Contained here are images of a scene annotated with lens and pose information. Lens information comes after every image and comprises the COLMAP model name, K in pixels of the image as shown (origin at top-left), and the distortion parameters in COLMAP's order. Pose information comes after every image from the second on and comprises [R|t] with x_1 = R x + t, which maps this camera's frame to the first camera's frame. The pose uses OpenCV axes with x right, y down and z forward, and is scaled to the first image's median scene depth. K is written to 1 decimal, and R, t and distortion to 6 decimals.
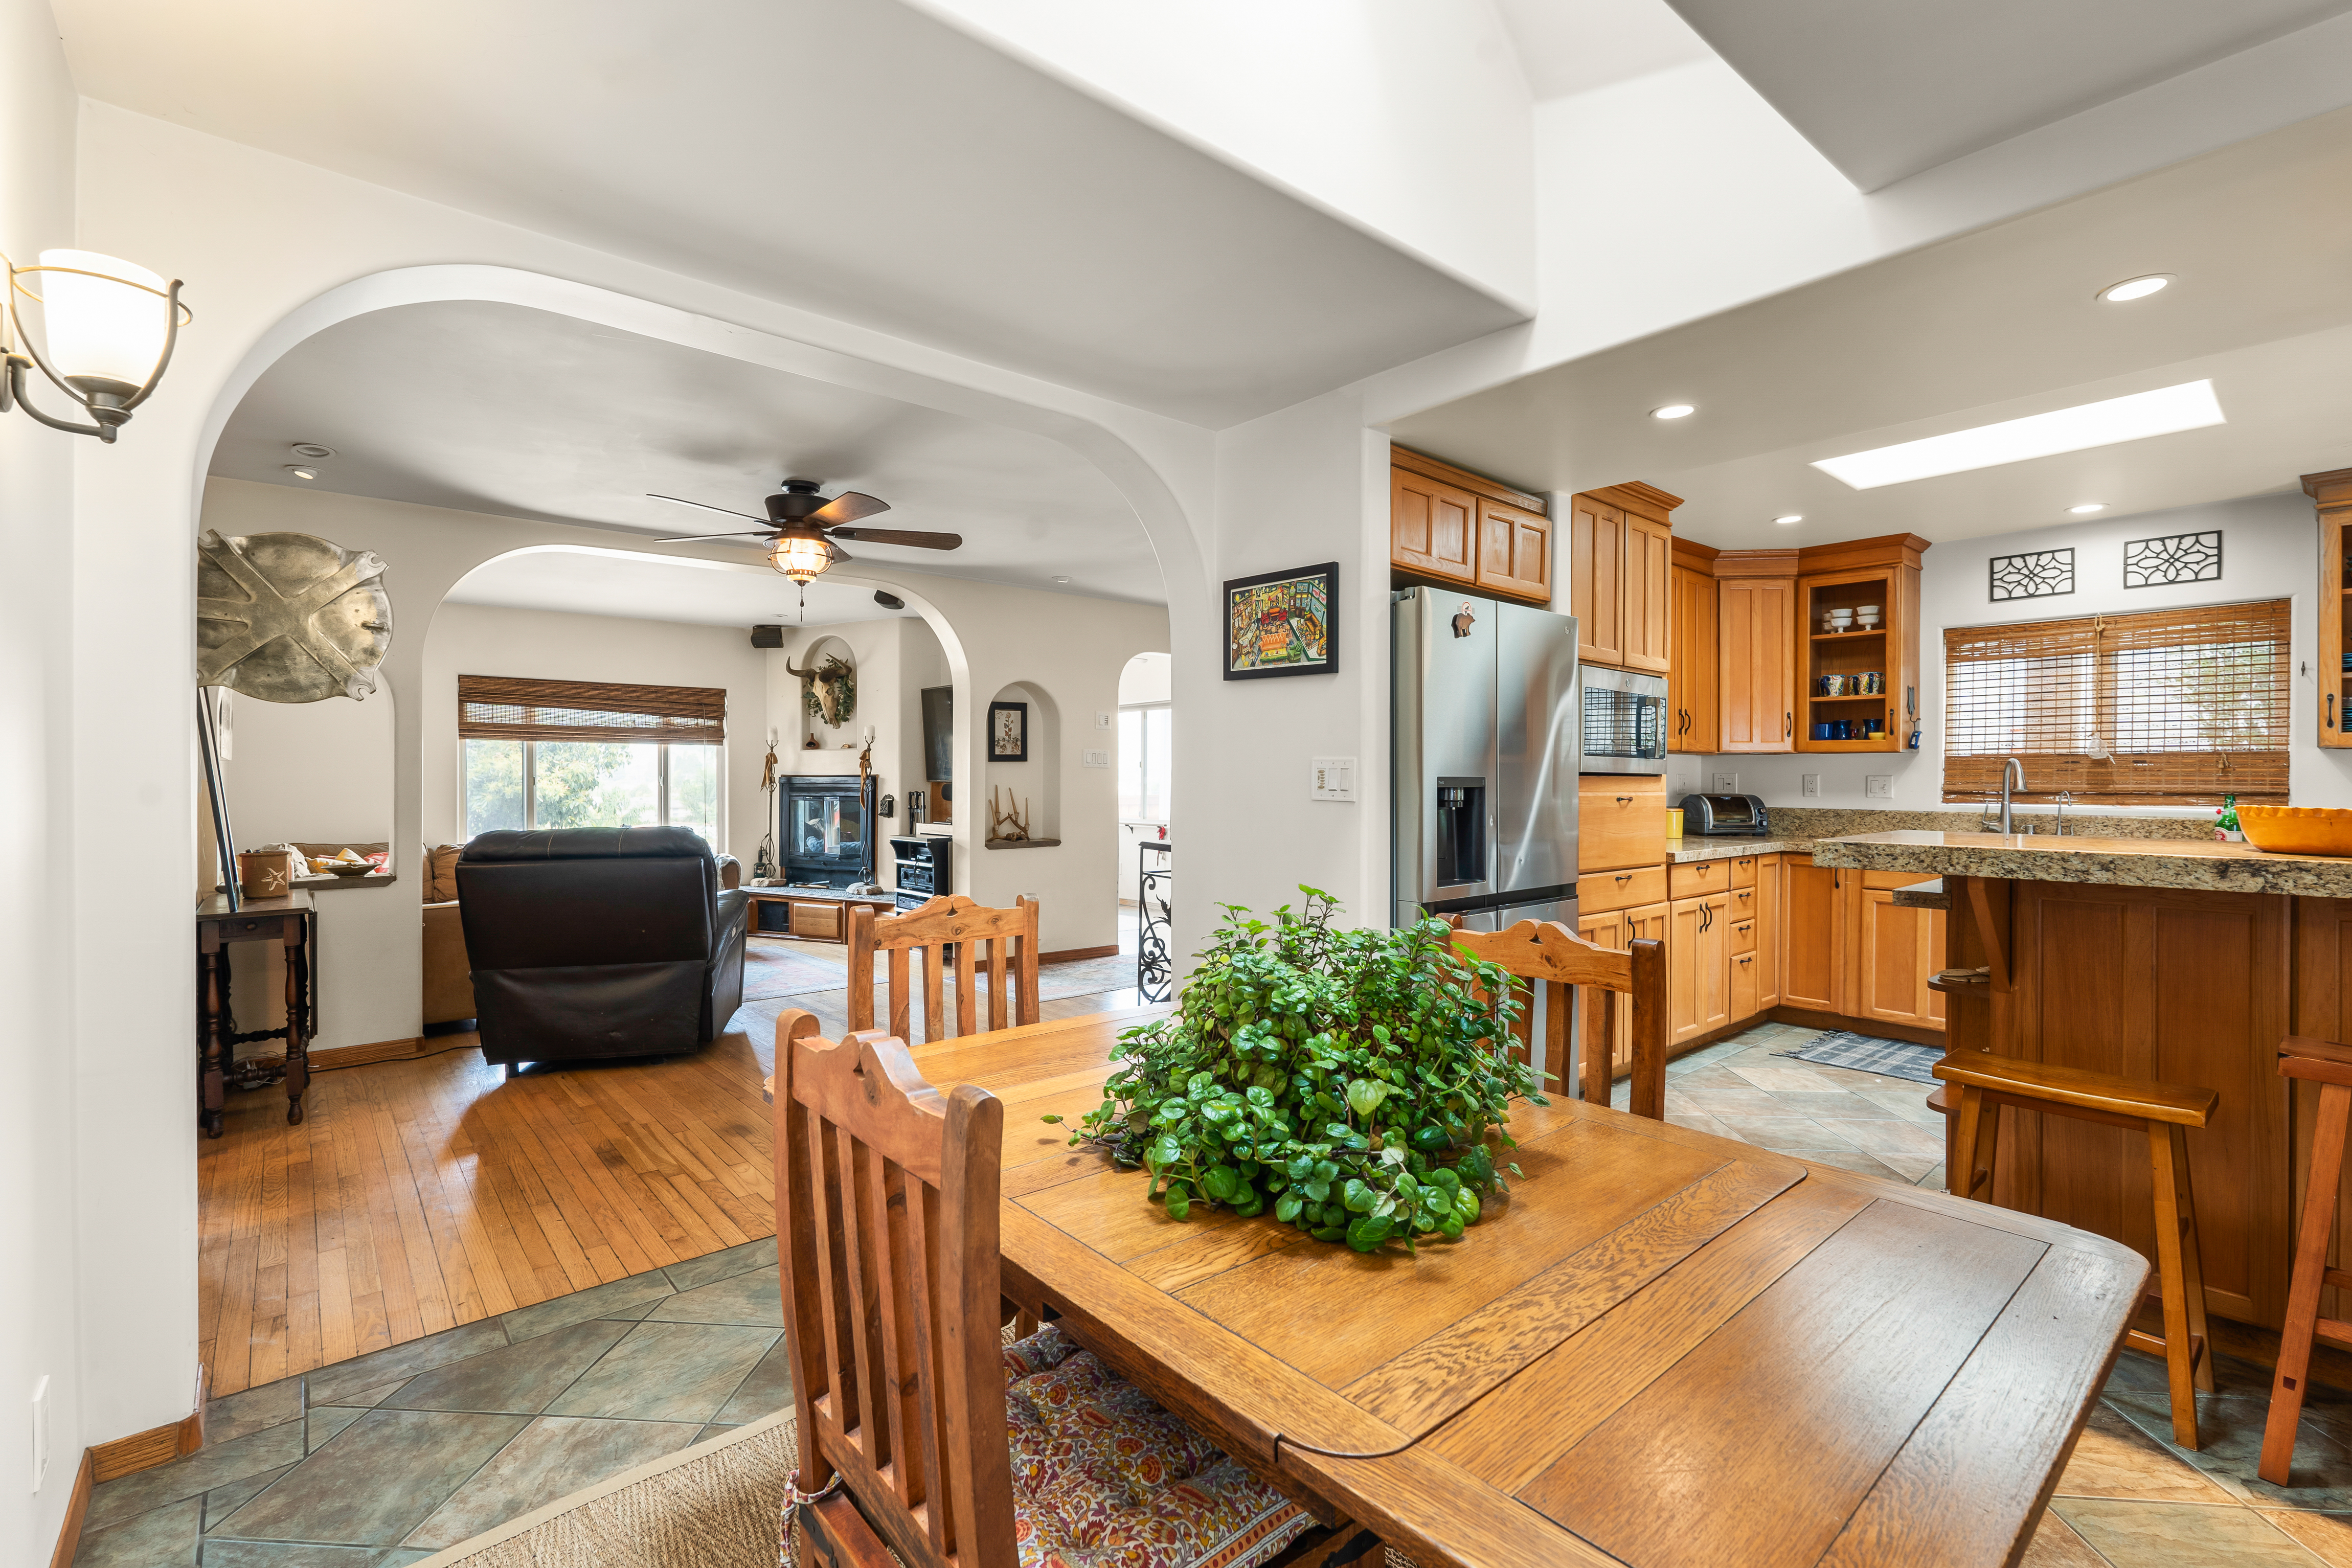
lens RADIAL K [[1038.1, 0, 1152.7], [0, 1038.1, 782.3], [0, 0, 1]] dist [-0.006588, 0.000249]
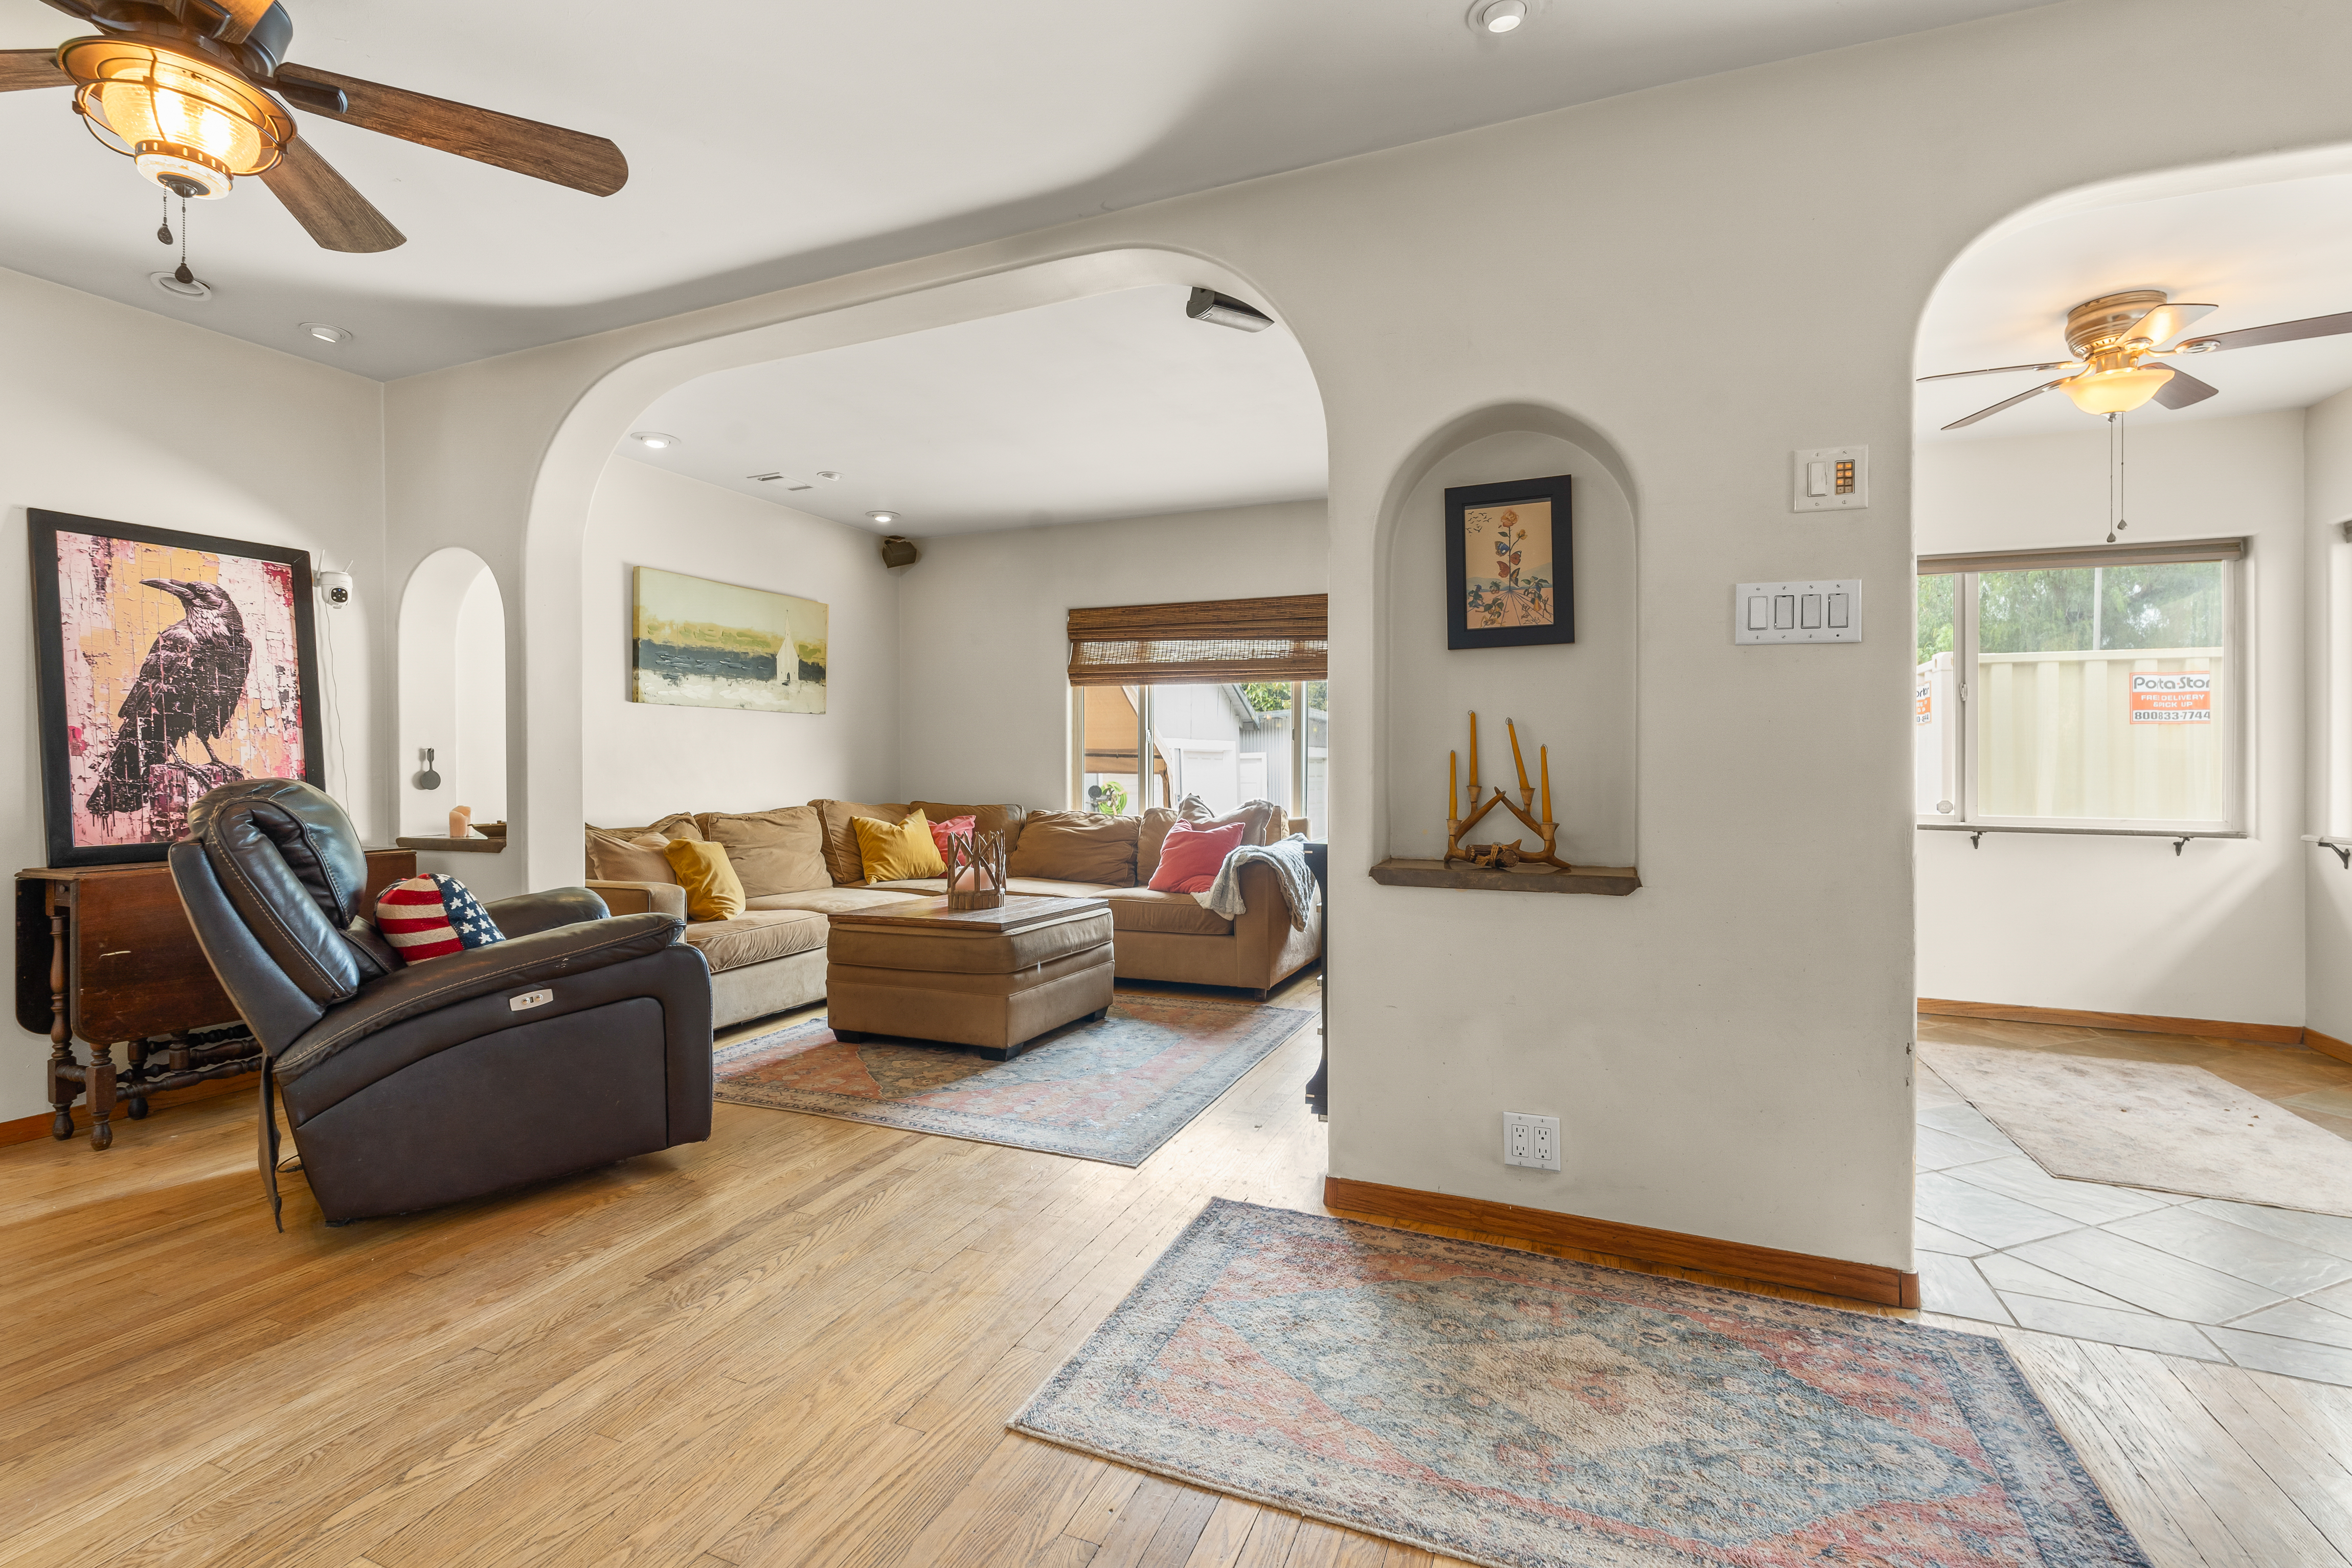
lens RADIAL K [[1038.1, 0, 1165.6], [0, 1038.1, 757.2], [0, 0, 1]] dist [-0.006588, 0.000249]
pose [[0.470308, -0.000479, -0.882502, 0.163781], [-0.003711, 0.999990, -0.002521, 0.026315], [0.882495, 0.004460, 0.470301, 0.964747]]
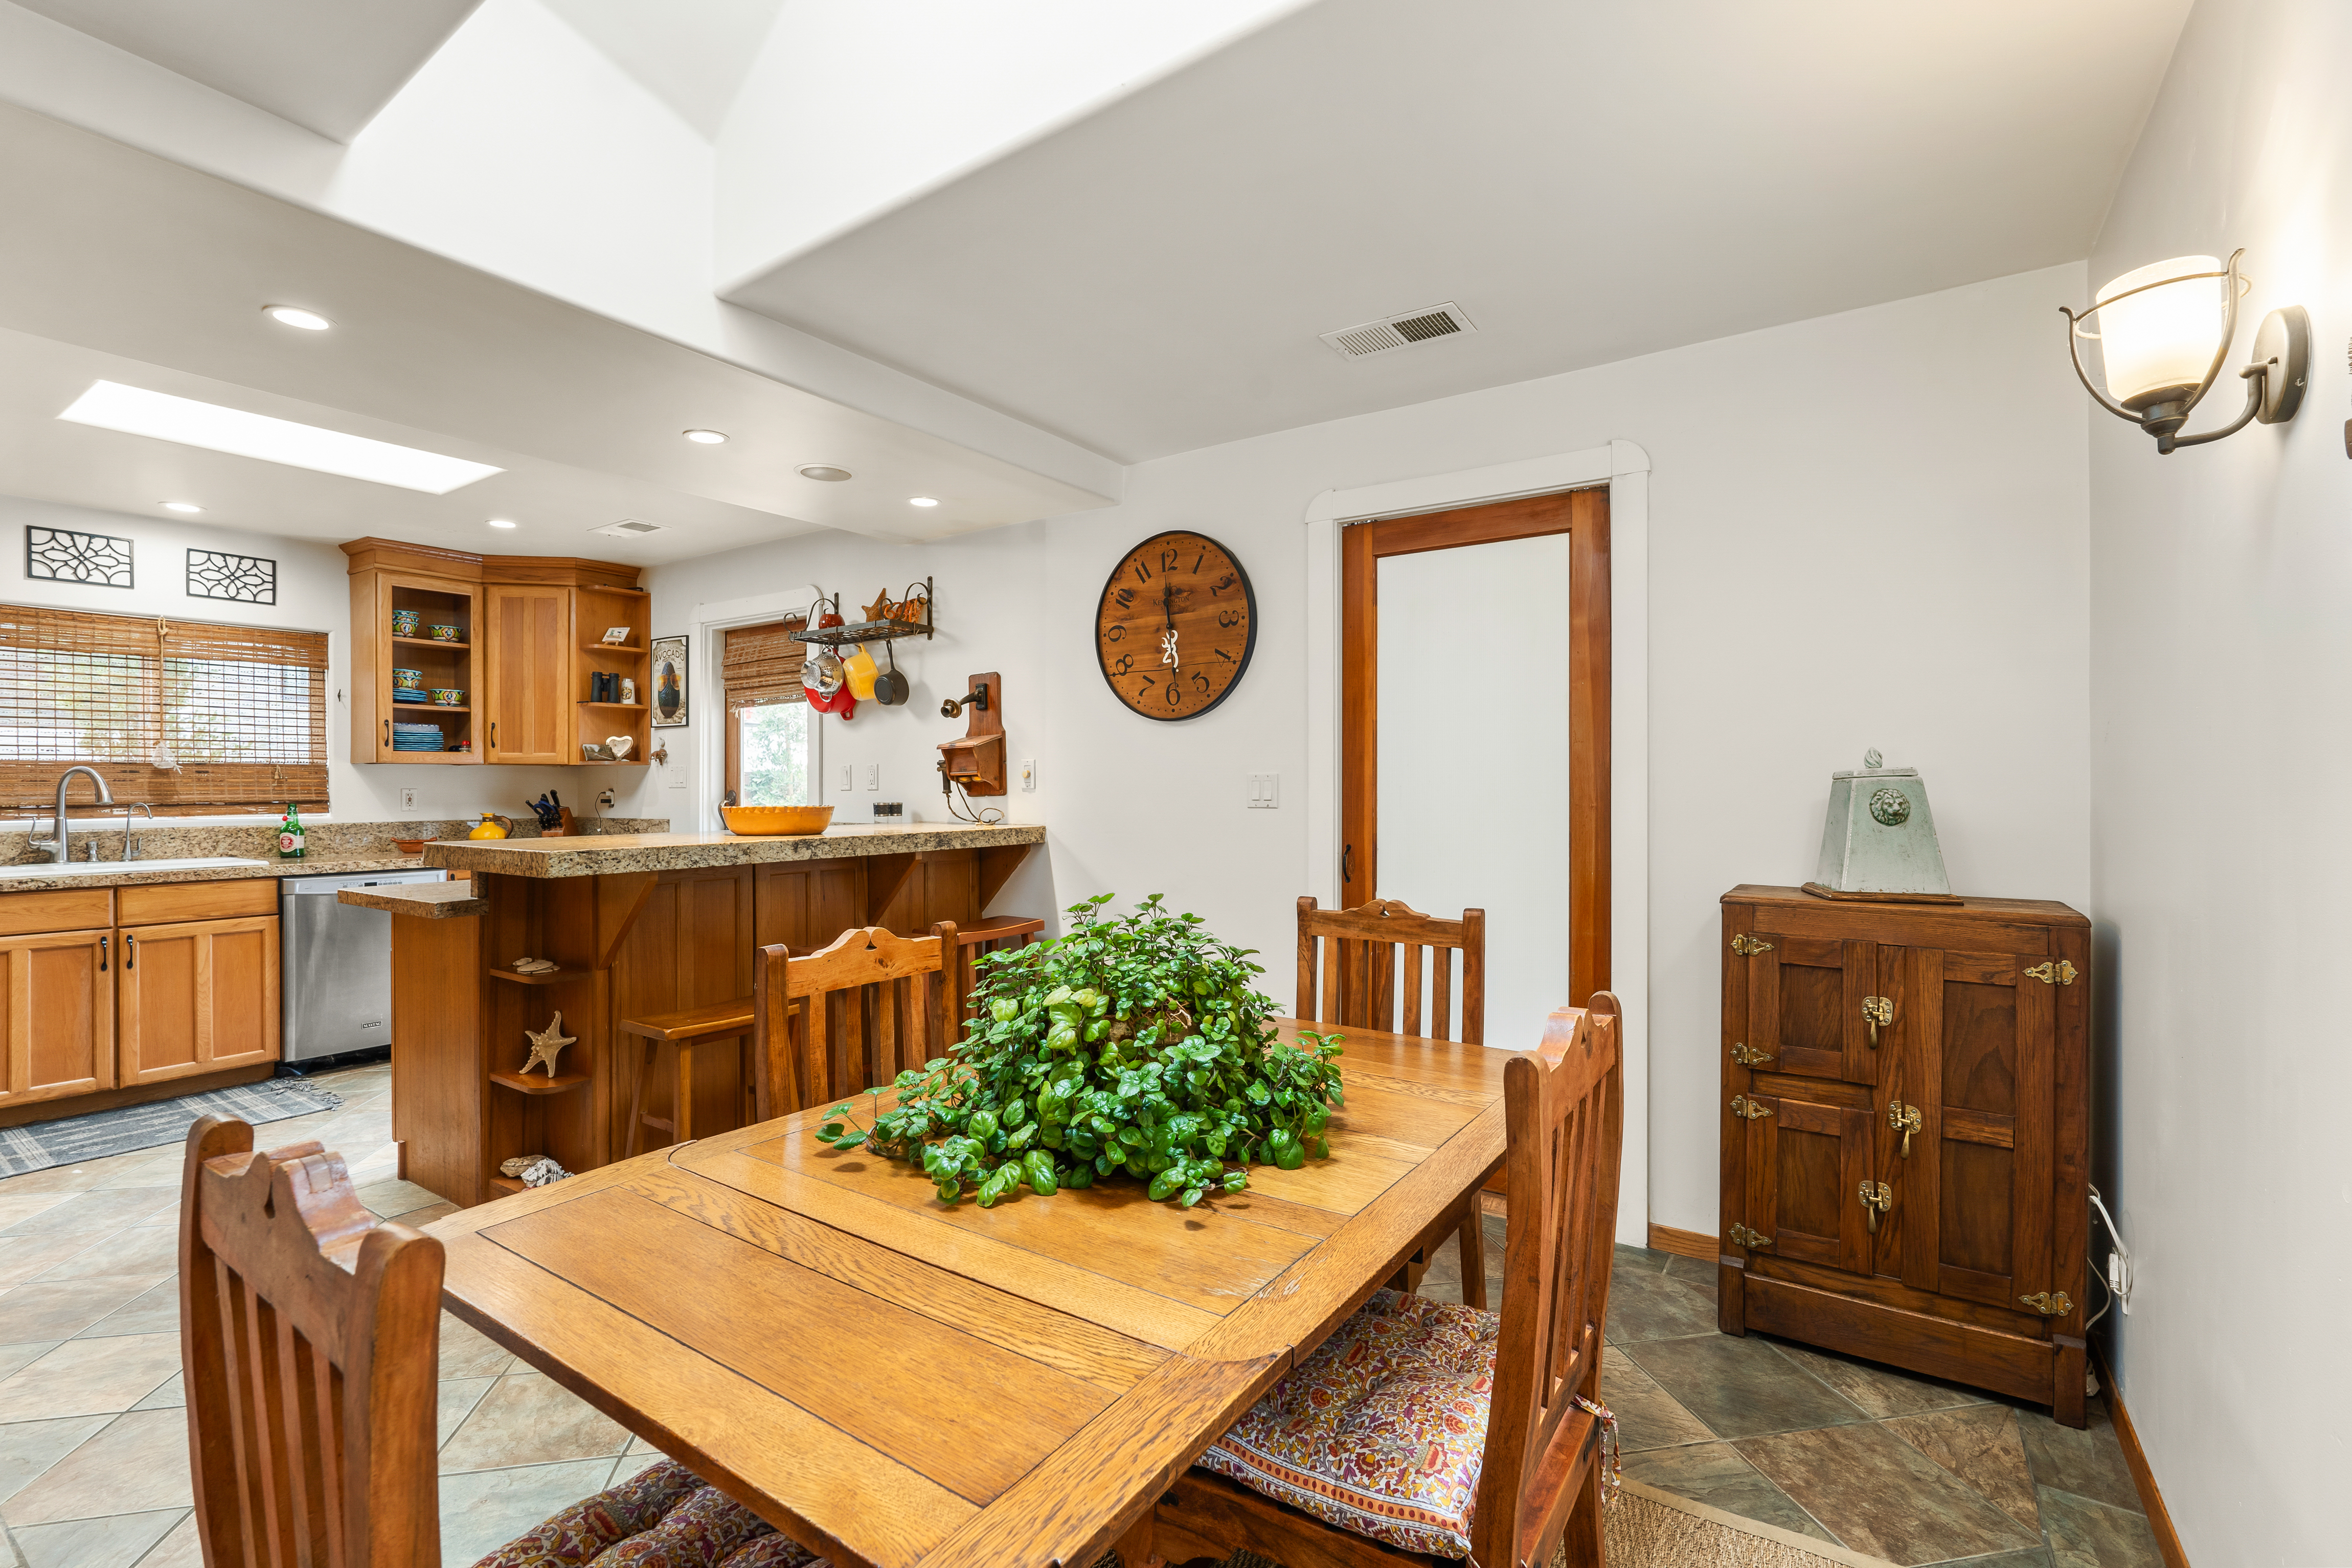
lens RADIAL K [[1038.1, 0, 1183.1], [0, 1038.1, 788.5], [0, 0, 1]] dist [-0.006588, 0.000249]
pose [[-0.281887, -0.005158, 0.959434, -0.243232], [0.006796, 0.999950, 0.007373, -0.004440], [-0.959423, 0.008599, -0.281838, 0.333393]]
